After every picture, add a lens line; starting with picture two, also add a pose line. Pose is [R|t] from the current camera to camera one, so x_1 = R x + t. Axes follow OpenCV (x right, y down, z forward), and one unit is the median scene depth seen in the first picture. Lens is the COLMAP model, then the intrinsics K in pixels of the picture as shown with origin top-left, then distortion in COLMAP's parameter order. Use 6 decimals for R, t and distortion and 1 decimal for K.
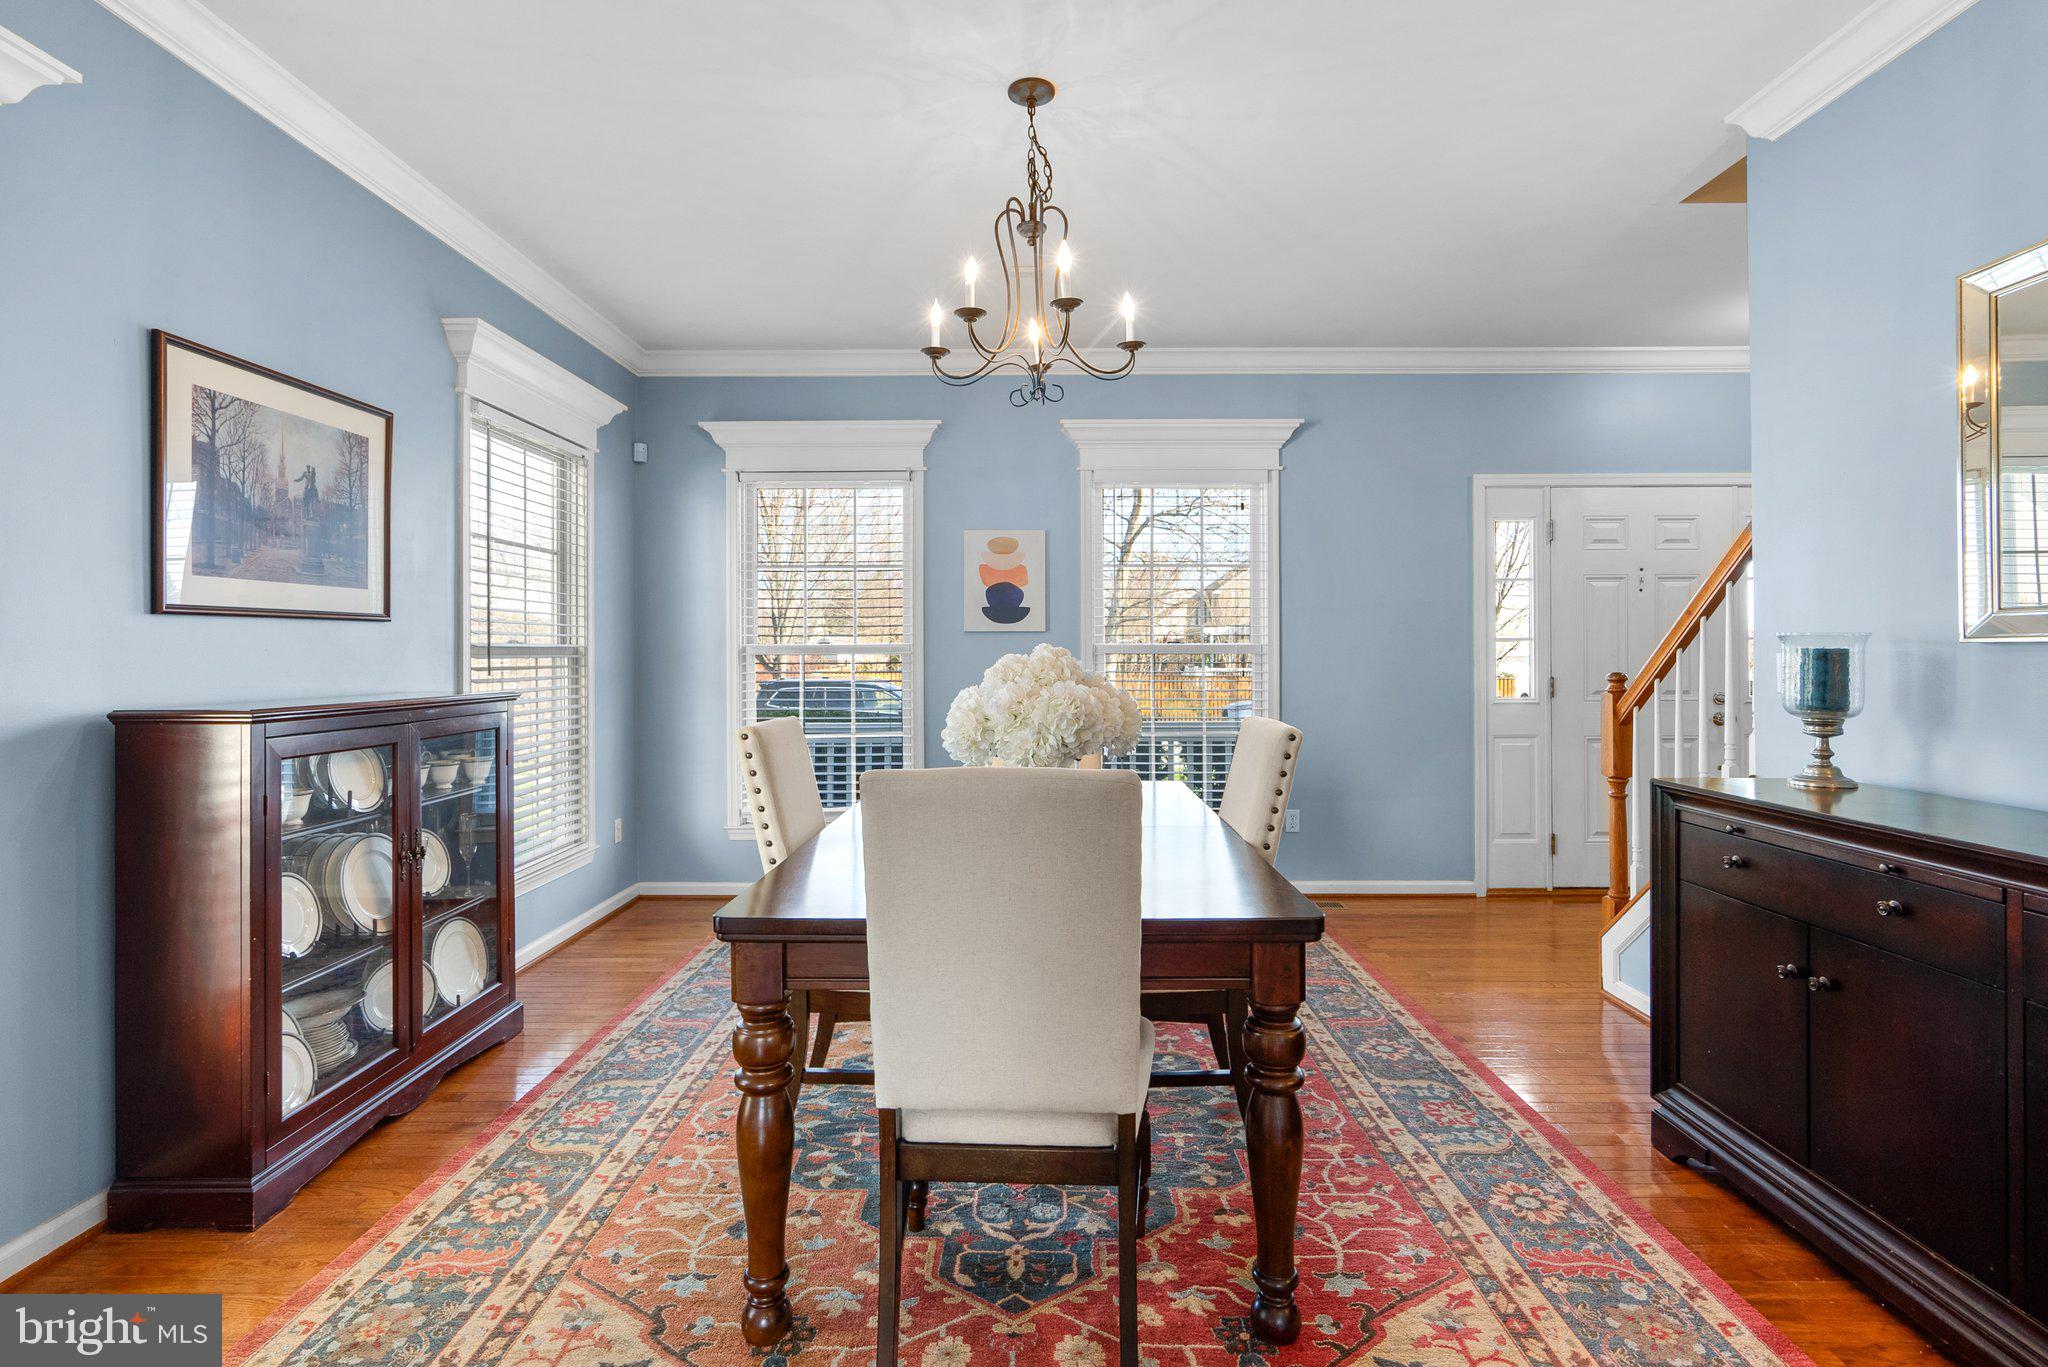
lens RADIAL K [[962.6, 0, 1035.3], [0, 962.6, 654.4], [0, 0, 1]] dist [0.001672, 0.000712]
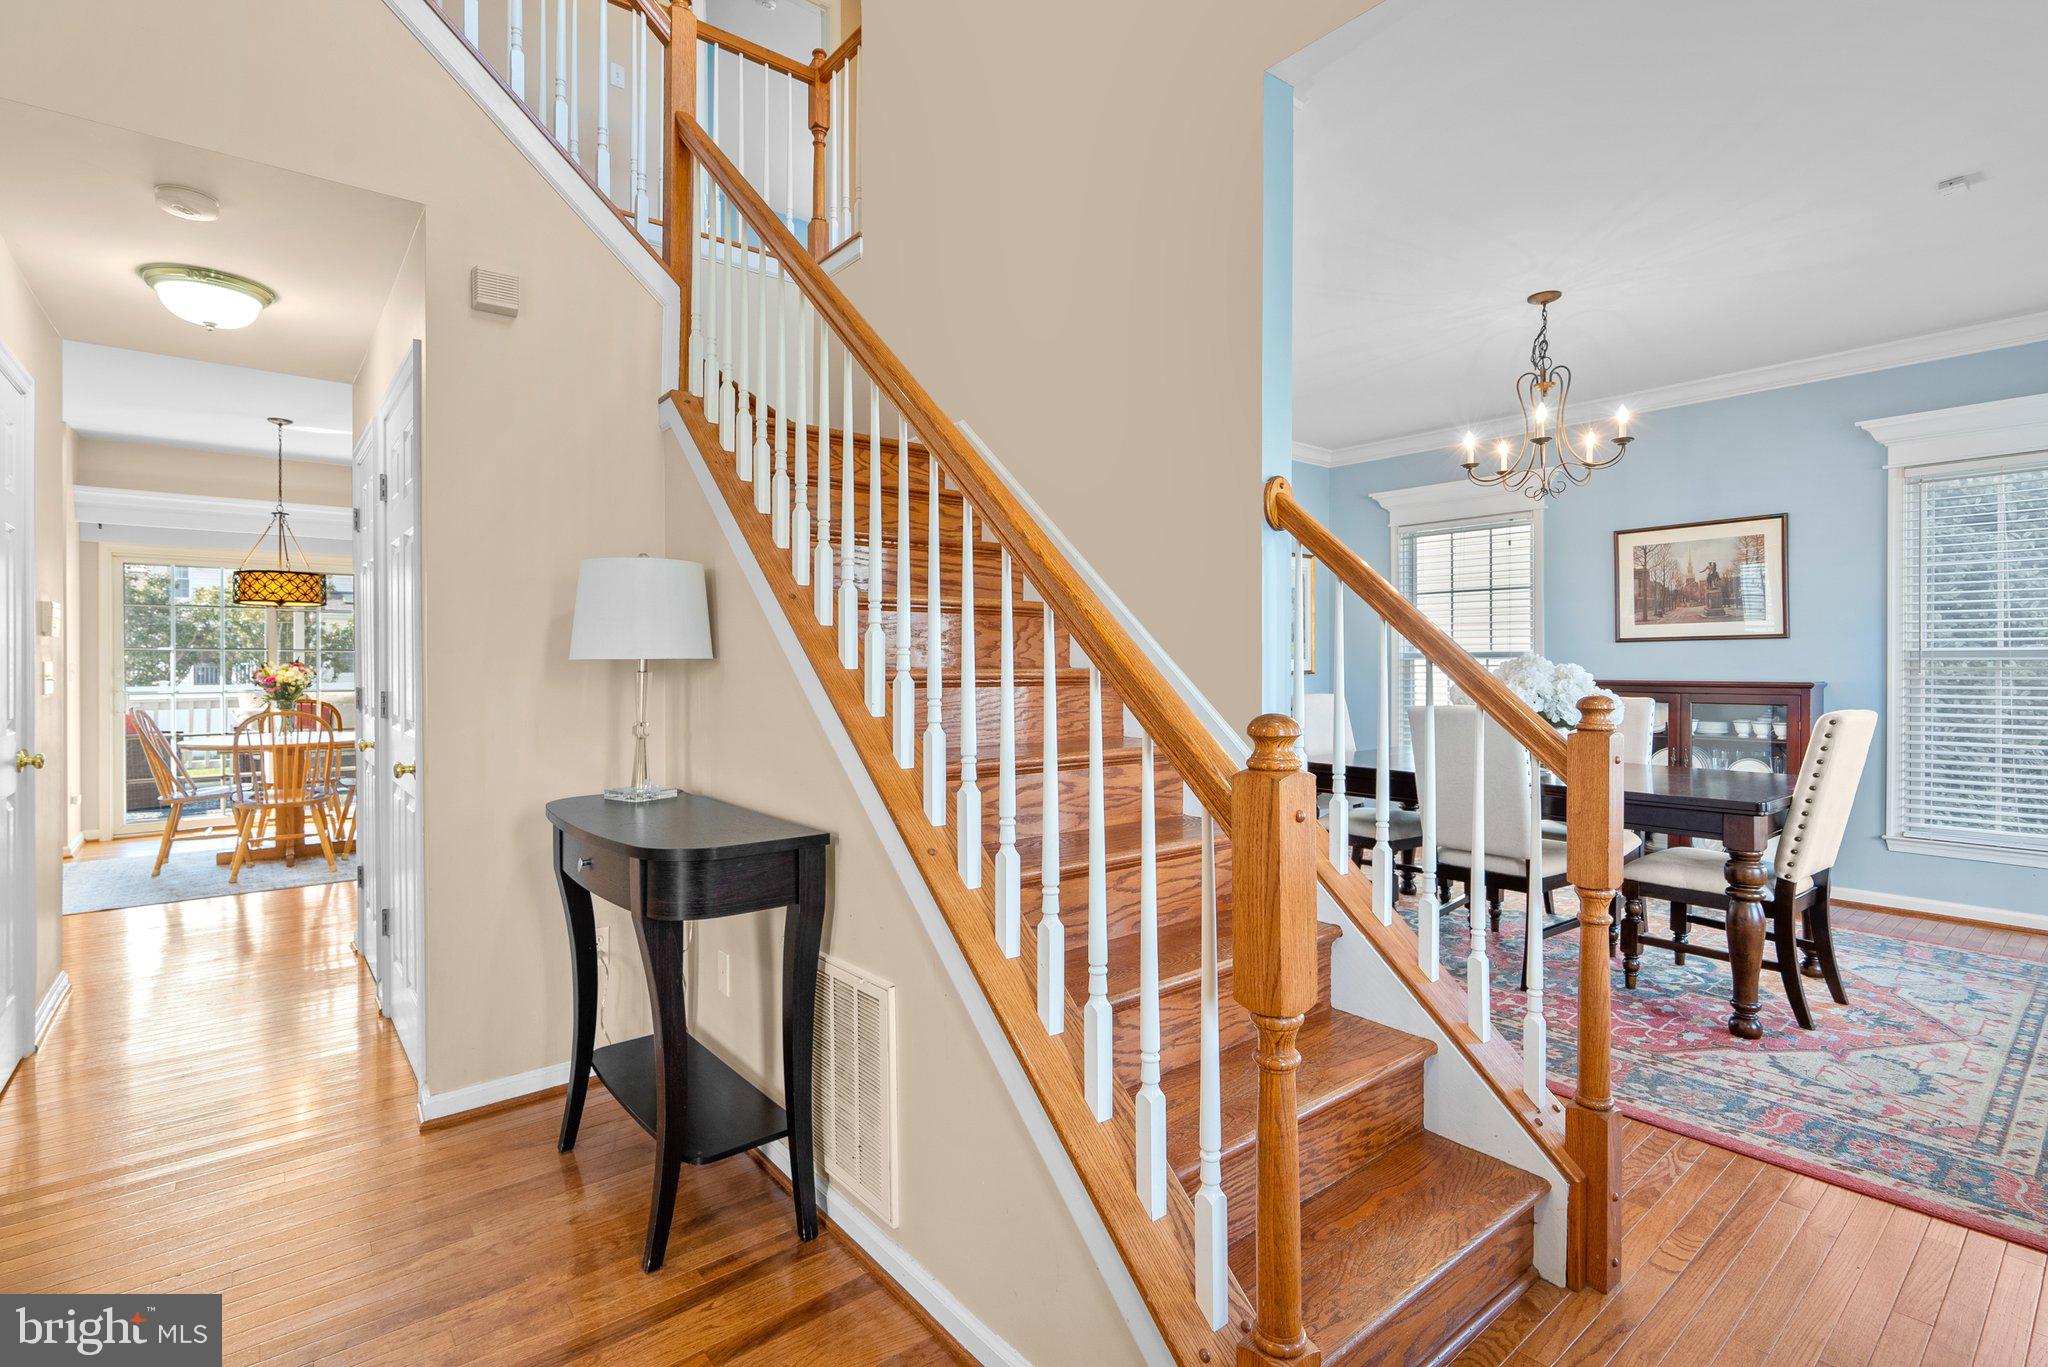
lens RADIAL K [[944.2, 0, 1005.6], [0, 944.2, 674.3], [0, 0, 1]] dist [0.002235, 0.000331]
pose [[-0.774994, 0.013718, -0.631820, 1.685871], [0.005026, 0.999867, 0.015545, -0.004445], [0.631949, 0.008872, -0.774959, 1.685315]]
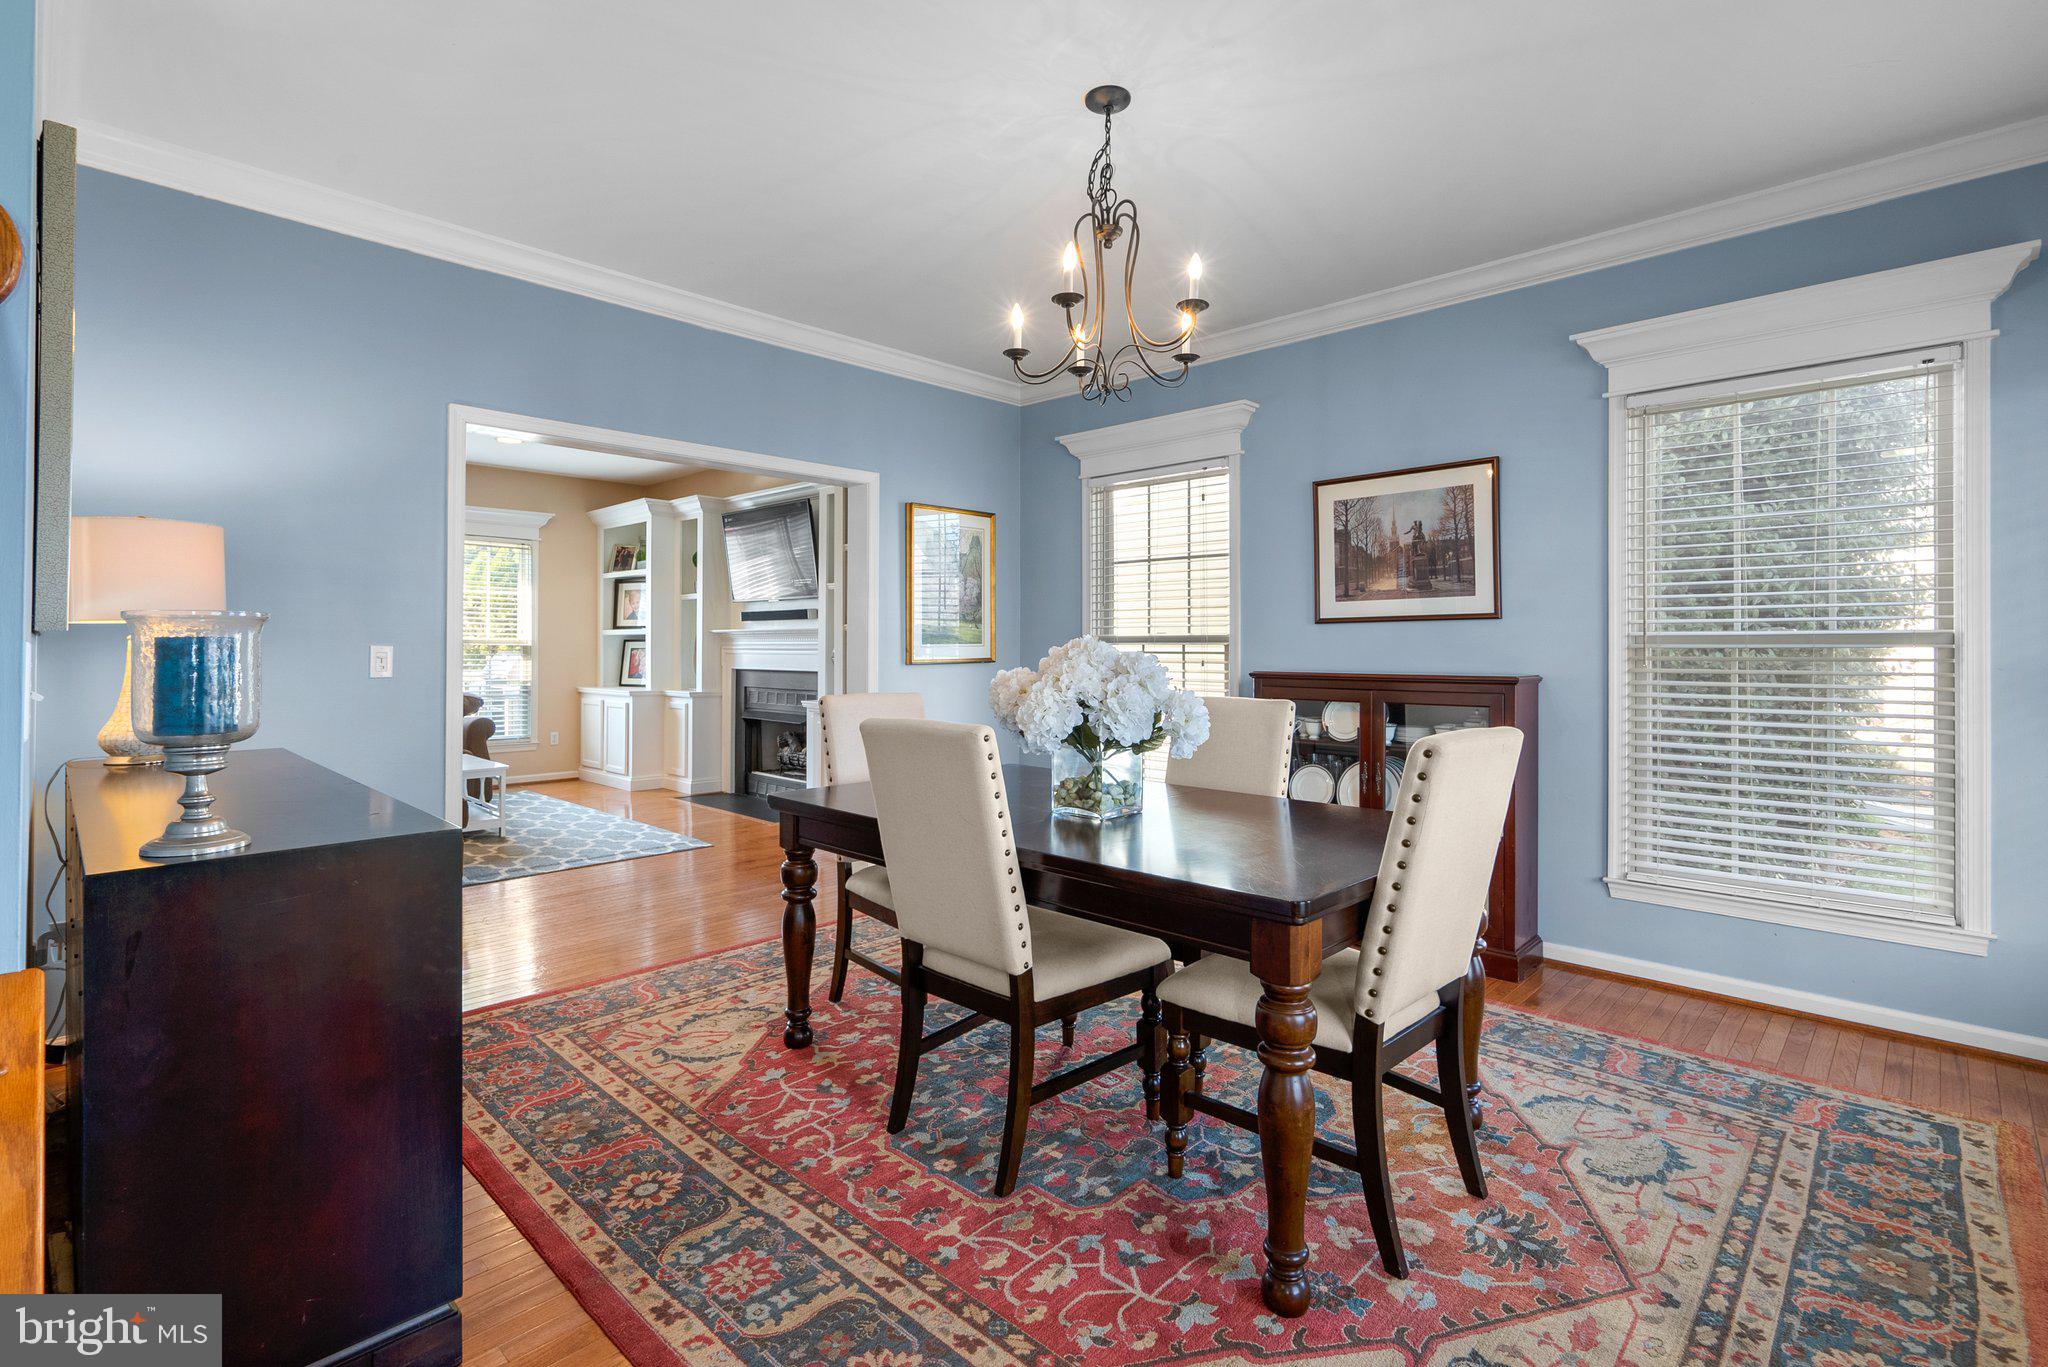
lens RADIAL K [[946.5, 0, 1020.8], [0, 946.5, 651.8], [0, 0, 1]] dist [-0.000158, 0.001313]
pose [[-0.692831, 0.006925, -0.721067, 0.814656], [0.001119, 0.999963, 0.008529, -0.001427], [0.721099, 0.005102, -0.692813, 1.686353]]
